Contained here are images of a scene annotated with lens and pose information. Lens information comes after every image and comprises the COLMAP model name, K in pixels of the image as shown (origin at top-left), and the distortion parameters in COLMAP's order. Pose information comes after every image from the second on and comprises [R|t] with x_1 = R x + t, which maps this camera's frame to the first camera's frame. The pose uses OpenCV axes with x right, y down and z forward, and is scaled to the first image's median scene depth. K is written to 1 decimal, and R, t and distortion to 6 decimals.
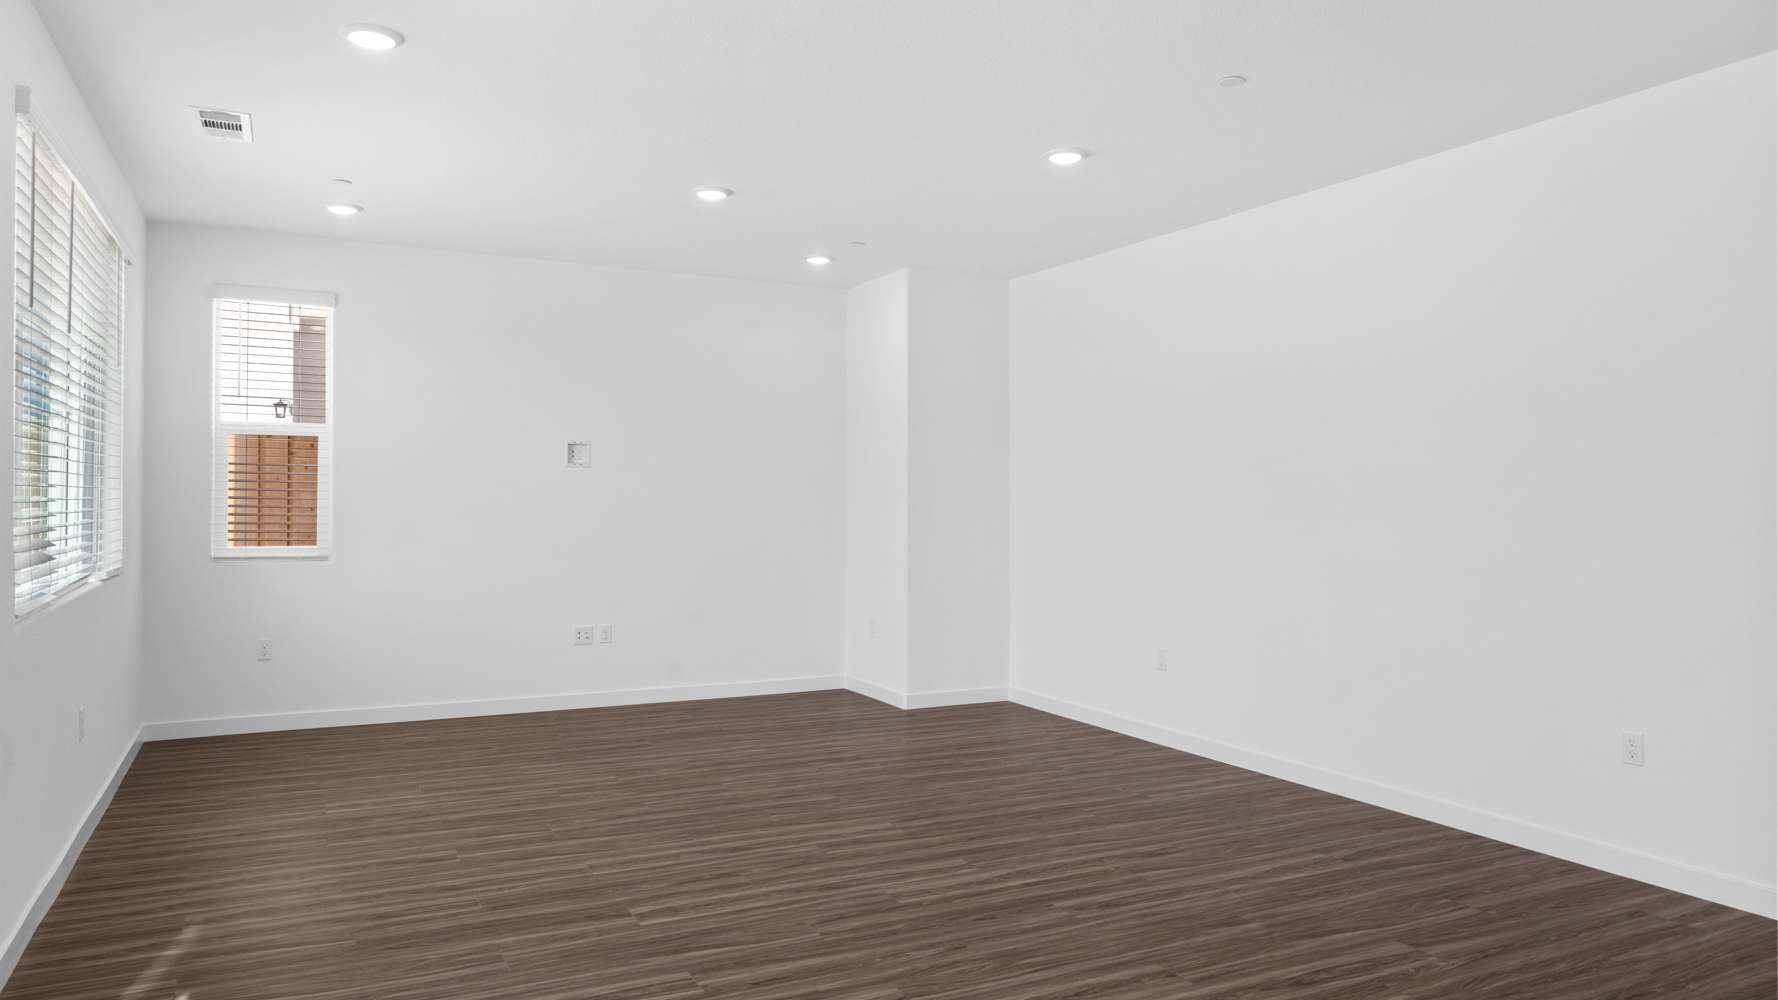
lens RADIAL K [[1175.3, 0, 889.0], [0, 1175.3, 500.0], [0, 0, 1]] dist [-0.001942, -0.000111]
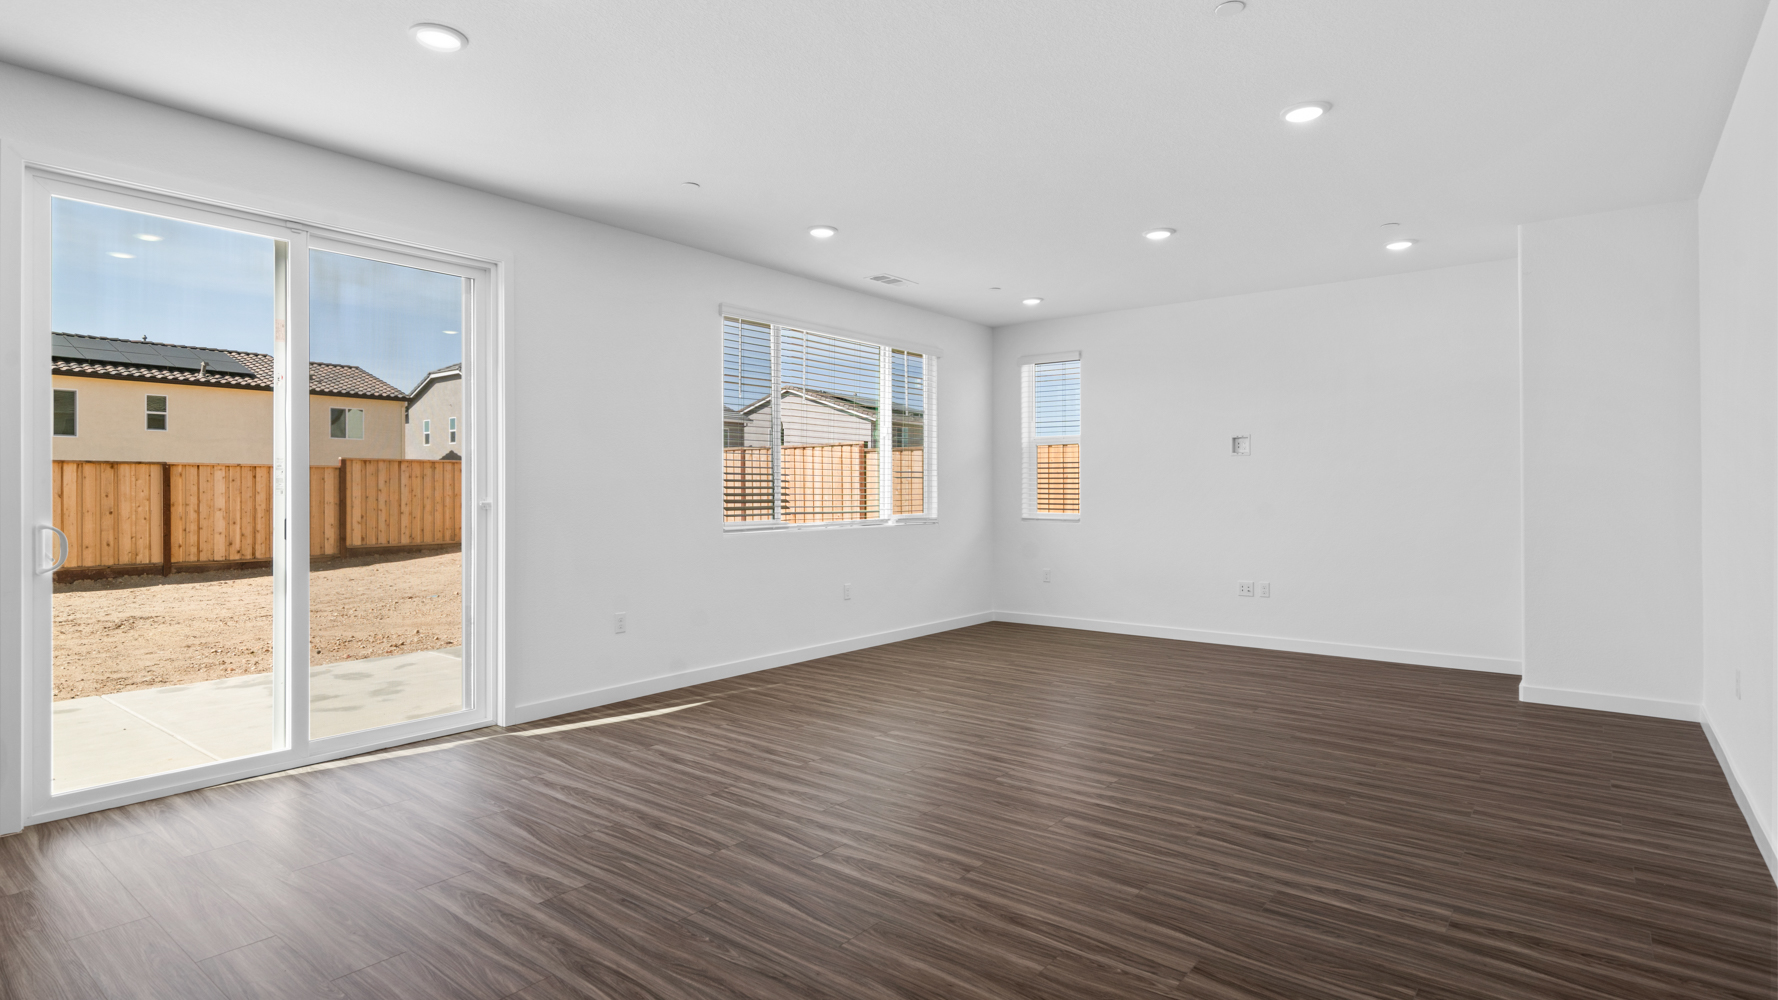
lens RADIAL K [[896.6, 0, 881.7], [0, 896.6, 479.1], [0, 0, 1]] dist [0.004644, 0.000429]
pose [[0.416541, -0.019469, -0.908909, 0.792822], [0.002915, 0.999794, -0.020080, 0.027897], [0.909112, 0.005715, 0.416512, 0.428783]]
